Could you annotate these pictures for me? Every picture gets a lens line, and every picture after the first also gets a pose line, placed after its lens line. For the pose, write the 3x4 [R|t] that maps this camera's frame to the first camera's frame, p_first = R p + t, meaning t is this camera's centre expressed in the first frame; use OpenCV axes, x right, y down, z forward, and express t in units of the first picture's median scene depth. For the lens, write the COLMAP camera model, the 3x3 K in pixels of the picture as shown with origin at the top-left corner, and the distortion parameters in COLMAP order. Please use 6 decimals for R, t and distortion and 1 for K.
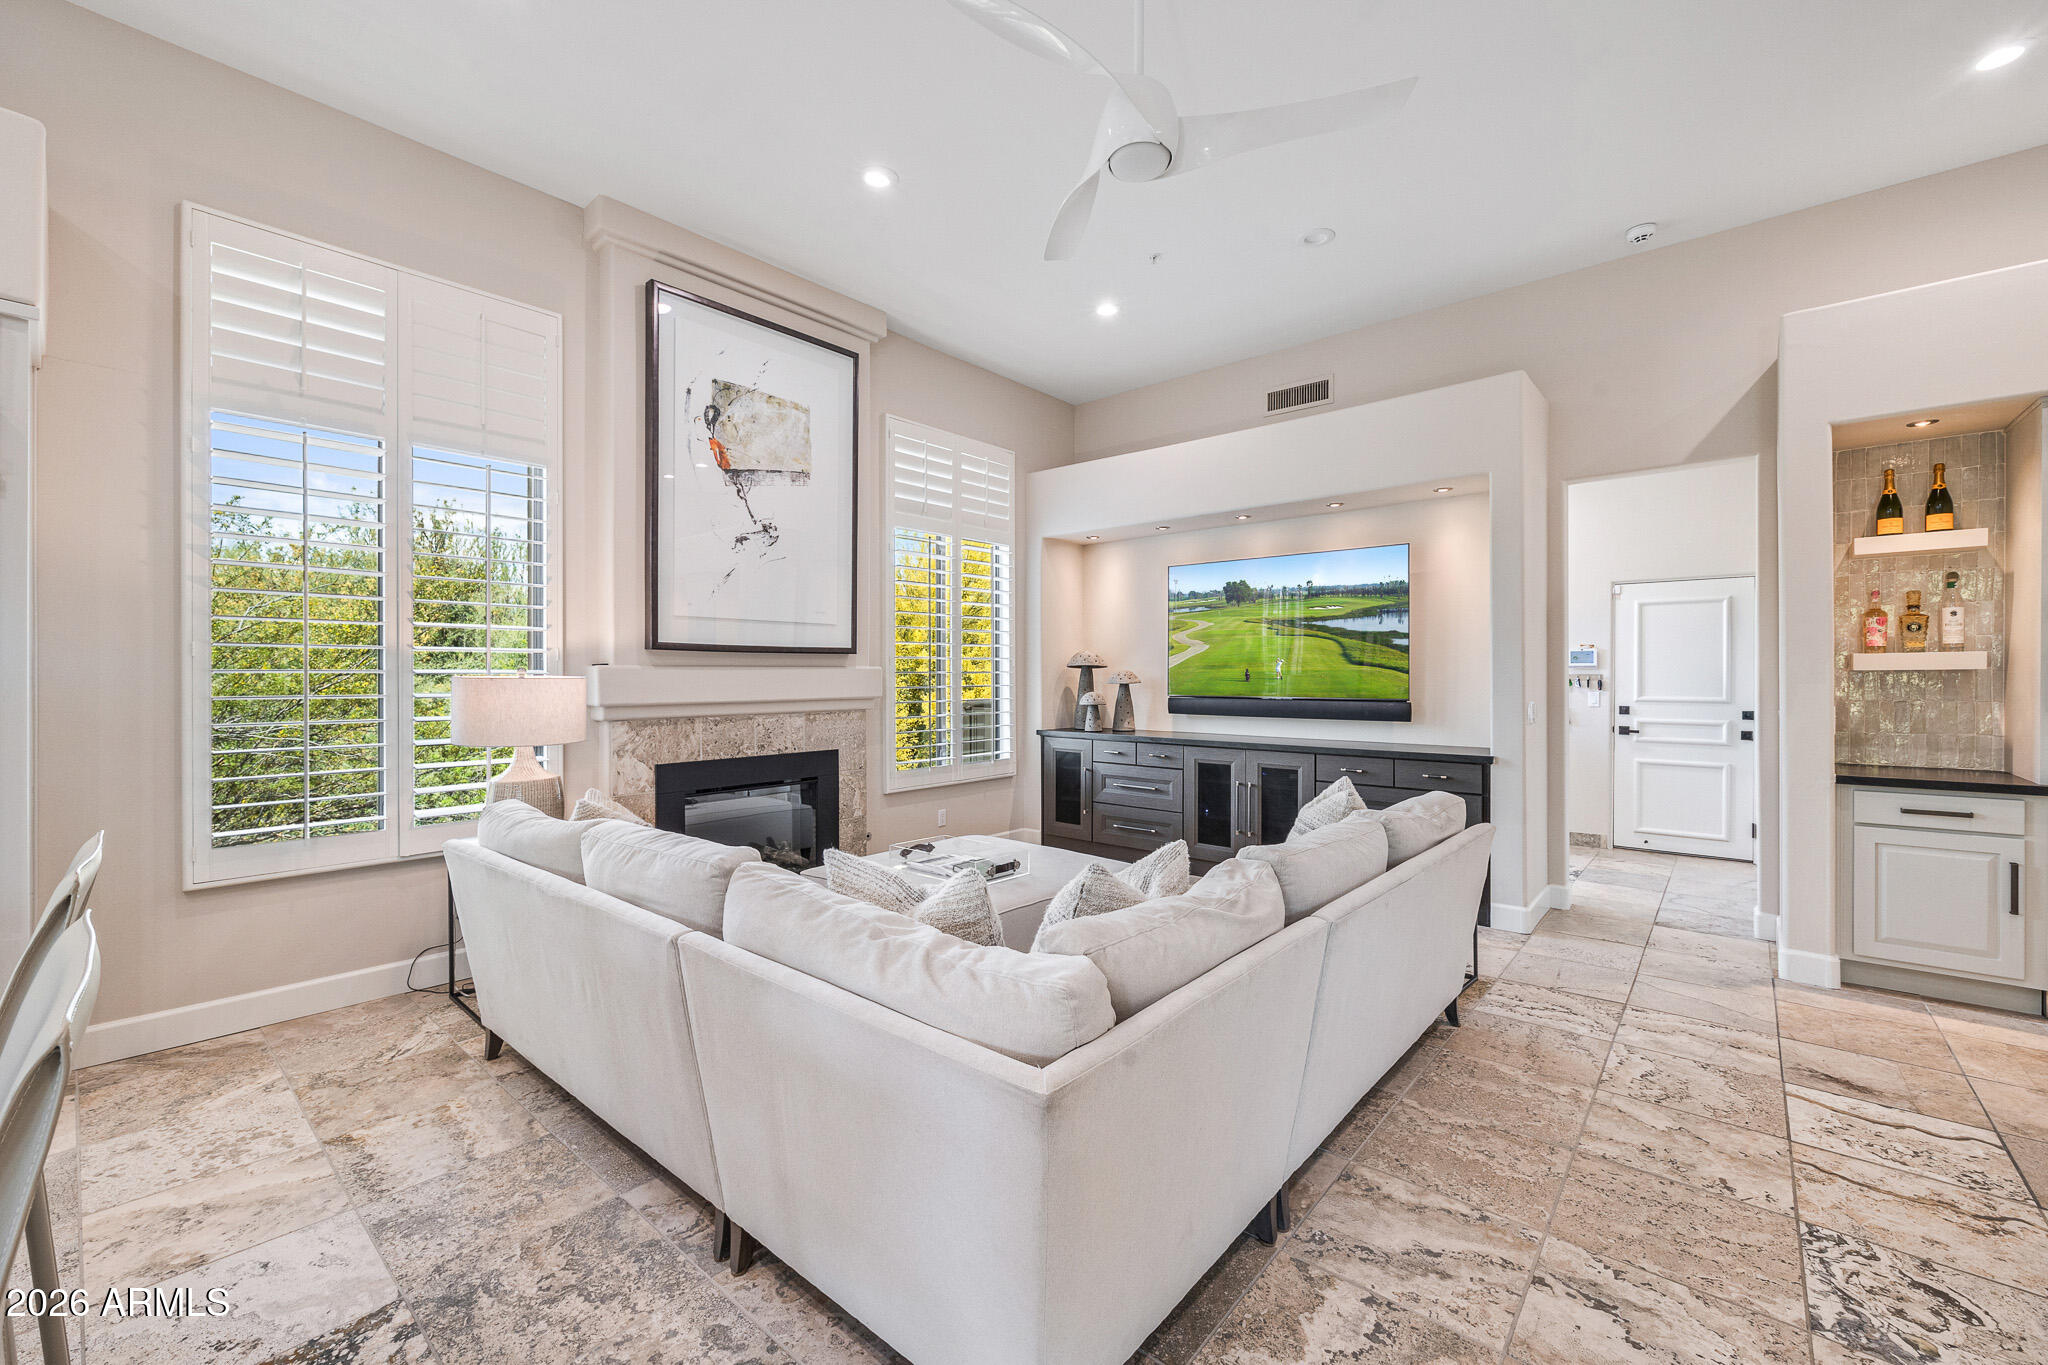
lens RADIAL K [[836.4, 0, 1022.5], [0, 836.4, 673.6], [0, 0, 1]] dist [-0.001469, 0.000503]
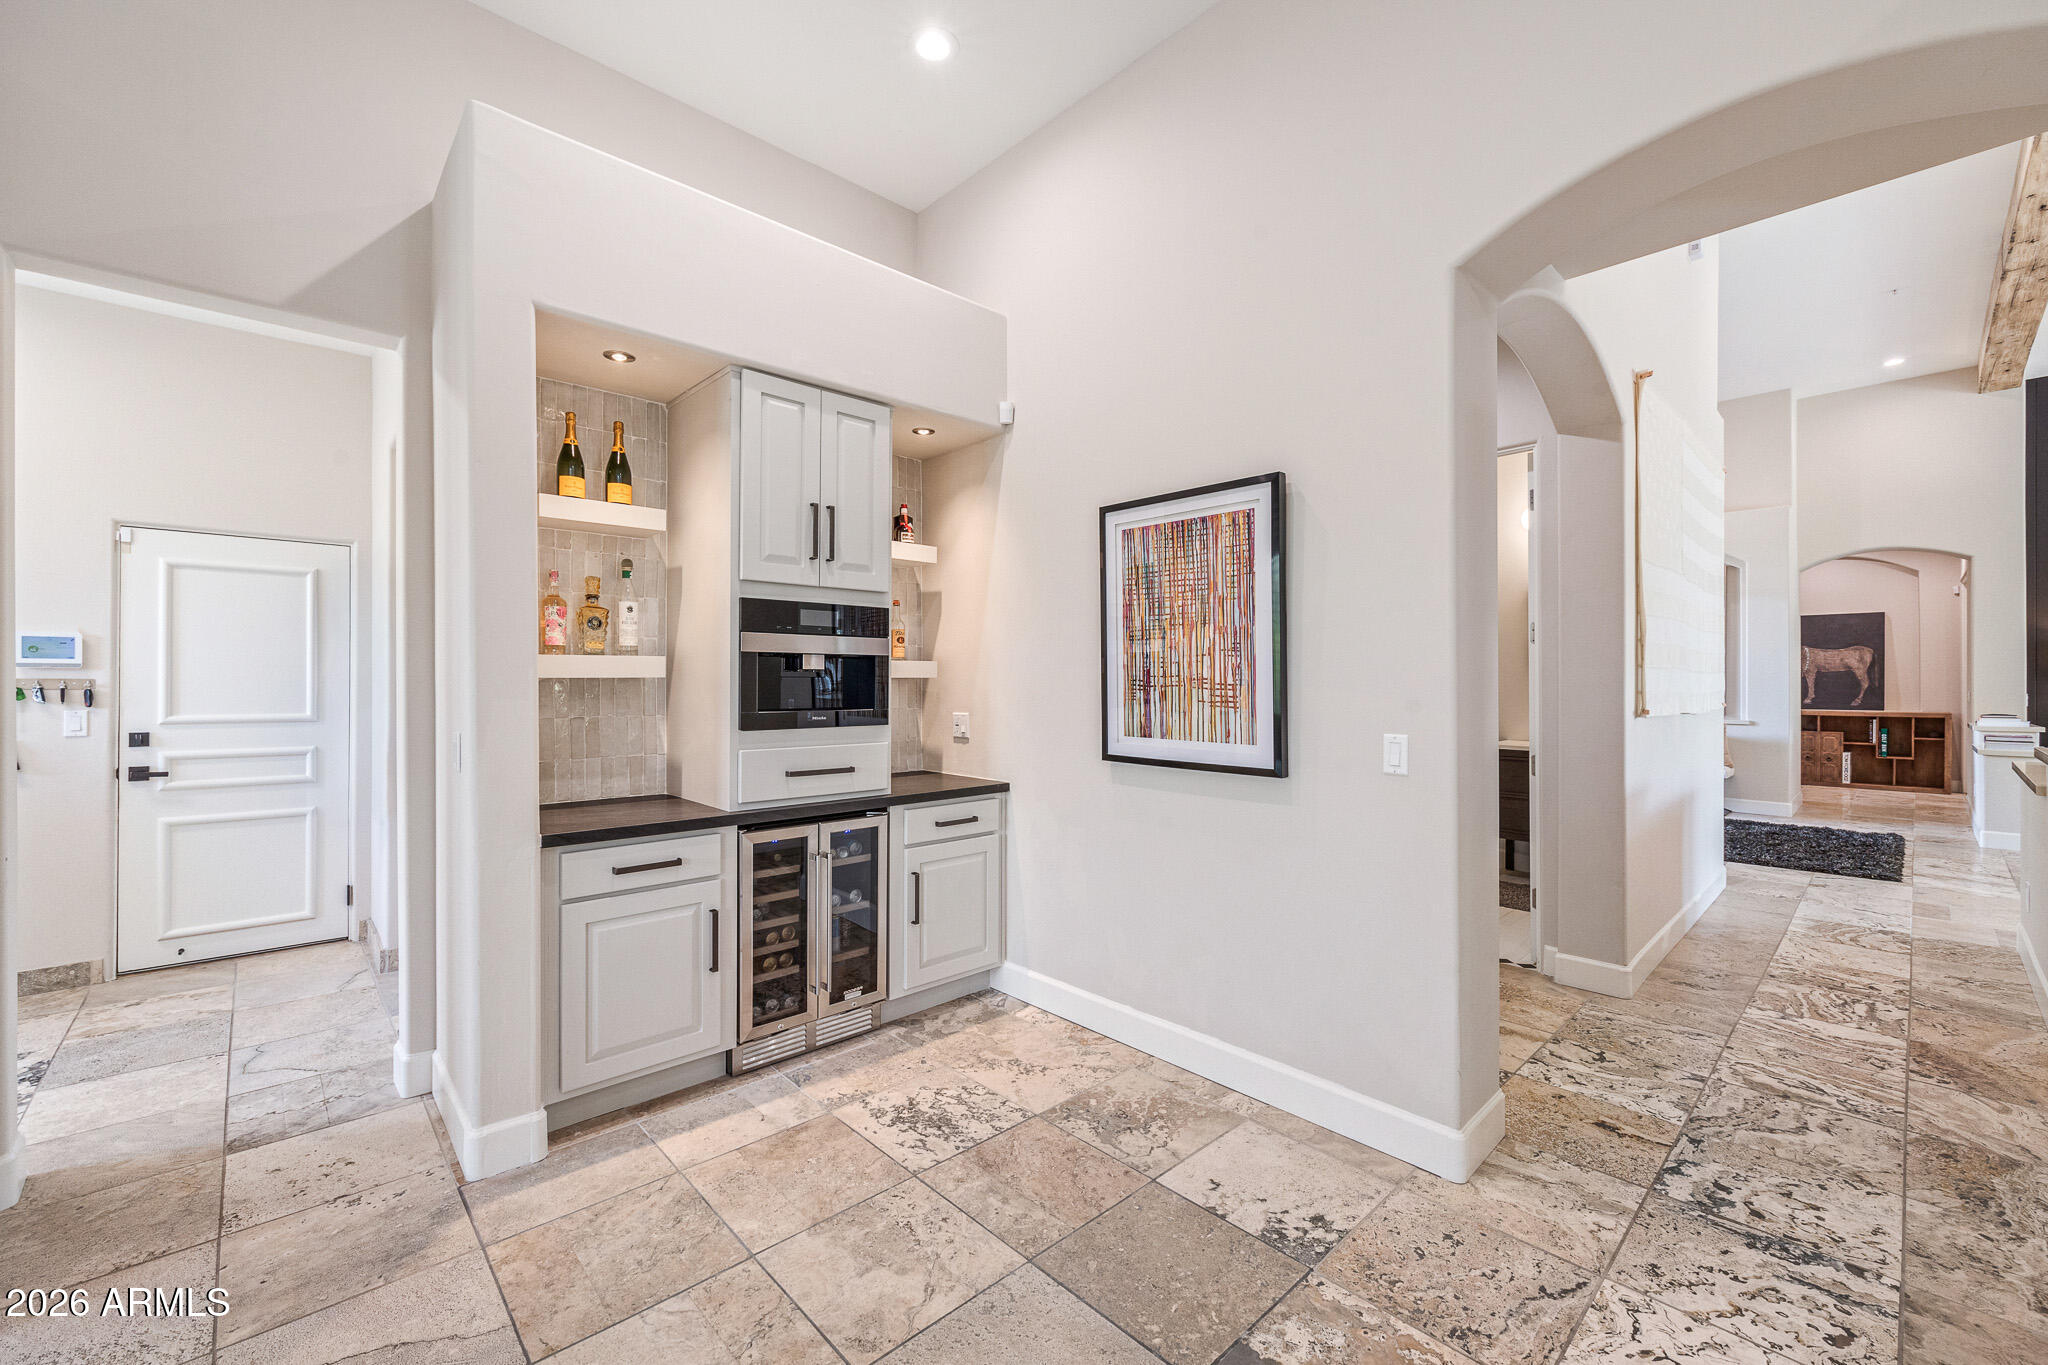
lens RADIAL K [[836.4, 0, 1024.2], [0, 836.4, 686.7], [0, 0, 1]] dist [-0.001469, 0.000503]
pose [[0.114432, -0.004285, 0.993422, 0.333355], [-0.006754, 0.999964, 0.005091, -0.002513], [-0.993408, -0.007292, 0.114399, 0.507349]]
